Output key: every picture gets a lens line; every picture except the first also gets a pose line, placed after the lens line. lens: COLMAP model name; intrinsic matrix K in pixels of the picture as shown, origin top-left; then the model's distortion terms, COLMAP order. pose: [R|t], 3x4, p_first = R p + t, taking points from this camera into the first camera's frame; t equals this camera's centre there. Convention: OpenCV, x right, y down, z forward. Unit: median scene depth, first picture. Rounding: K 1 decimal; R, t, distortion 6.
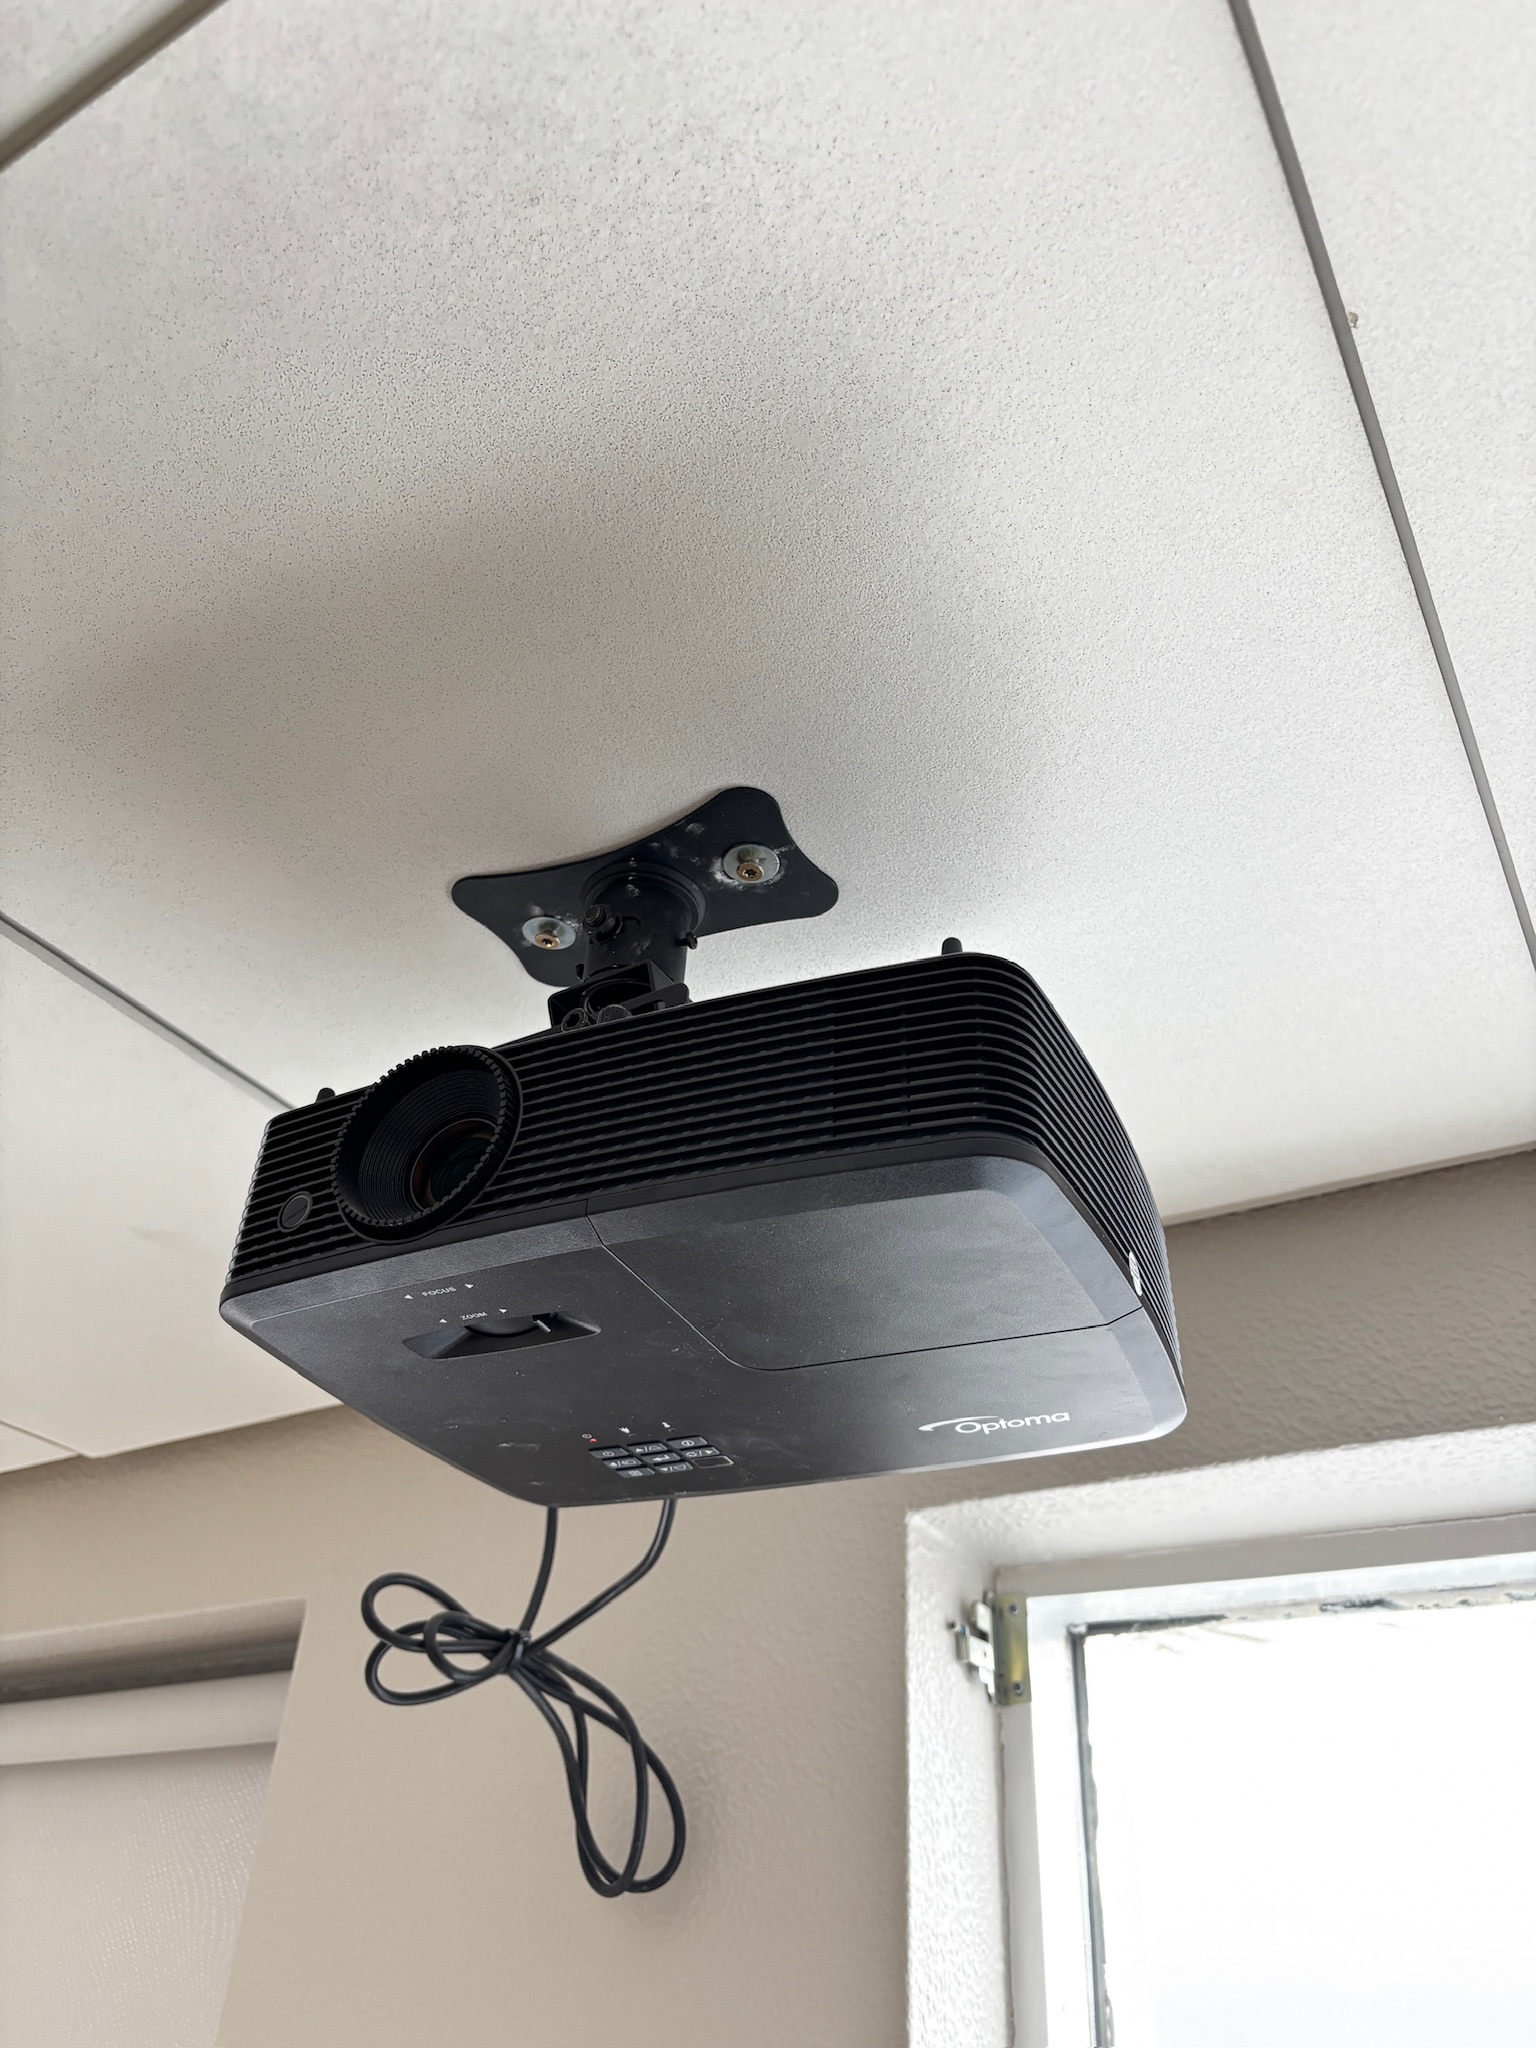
lens RADIAL K [[1566.4, 0, 767.2], [0, 1566.4, 1020.1], [0, 0, 1]] dist [0.009691, -0.010551]
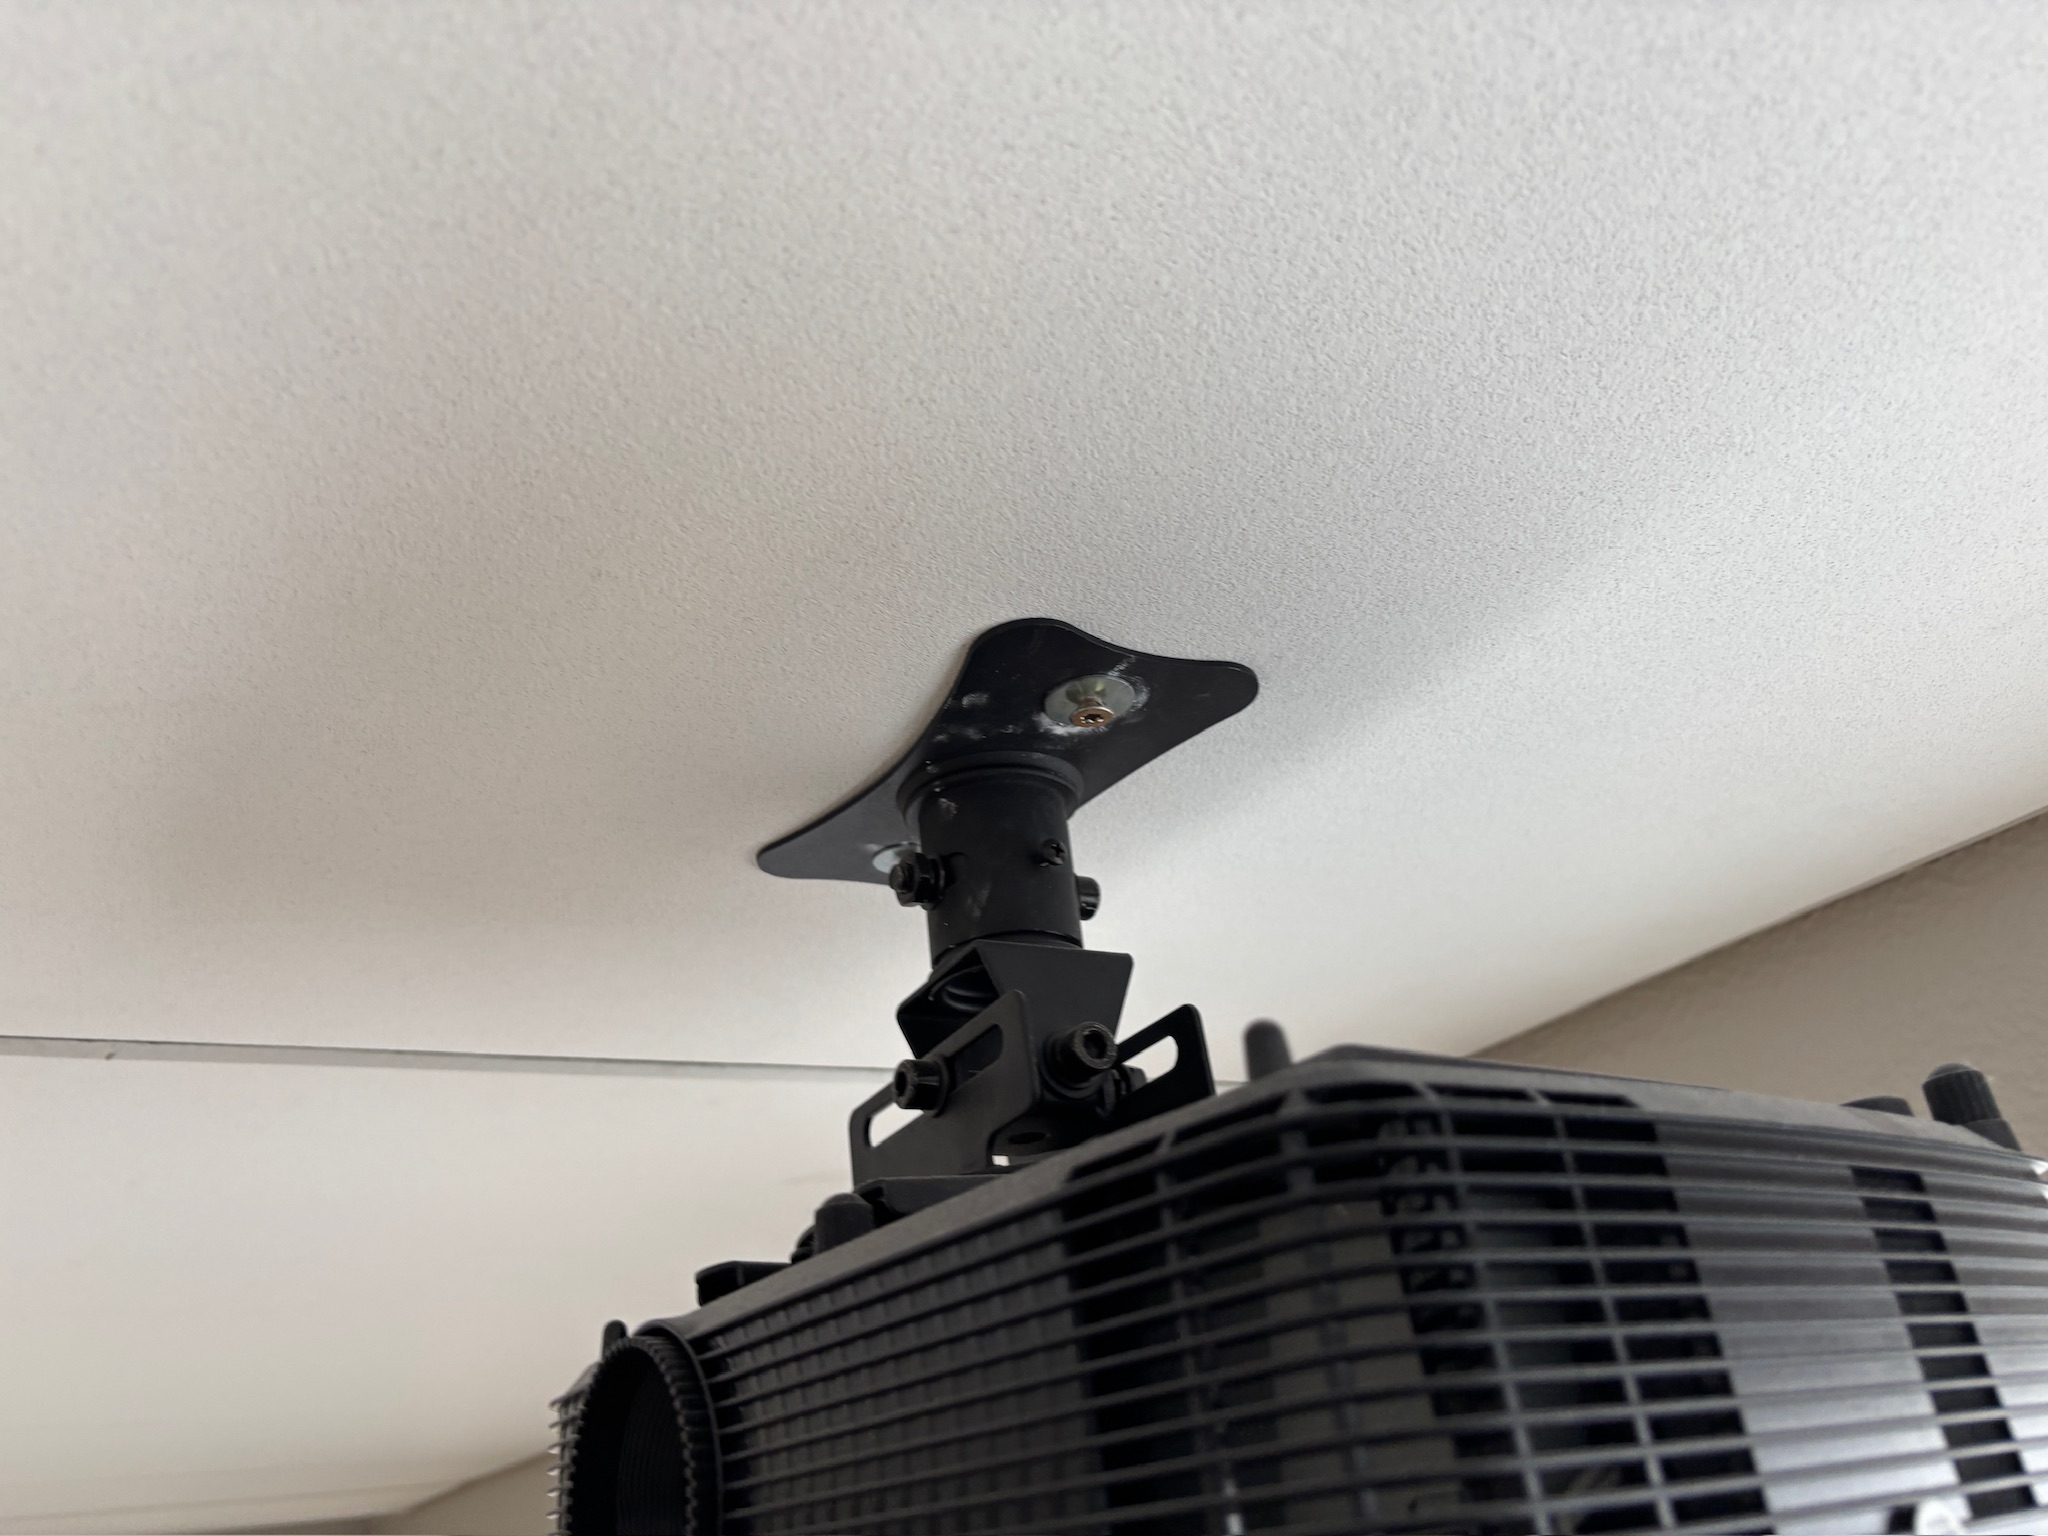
lens RADIAL K [[1566.4, 0, 1023.8], [0, 1566.4, 768.5], [0, 0, 1]] dist [0.009691, -0.010551]
pose [[0.846763, -0.341984, -0.407479, 0.213687], [0.413409, 0.905097, 0.099467, -0.151450], [0.334792, -0.252680, 0.907781, 0.438475]]
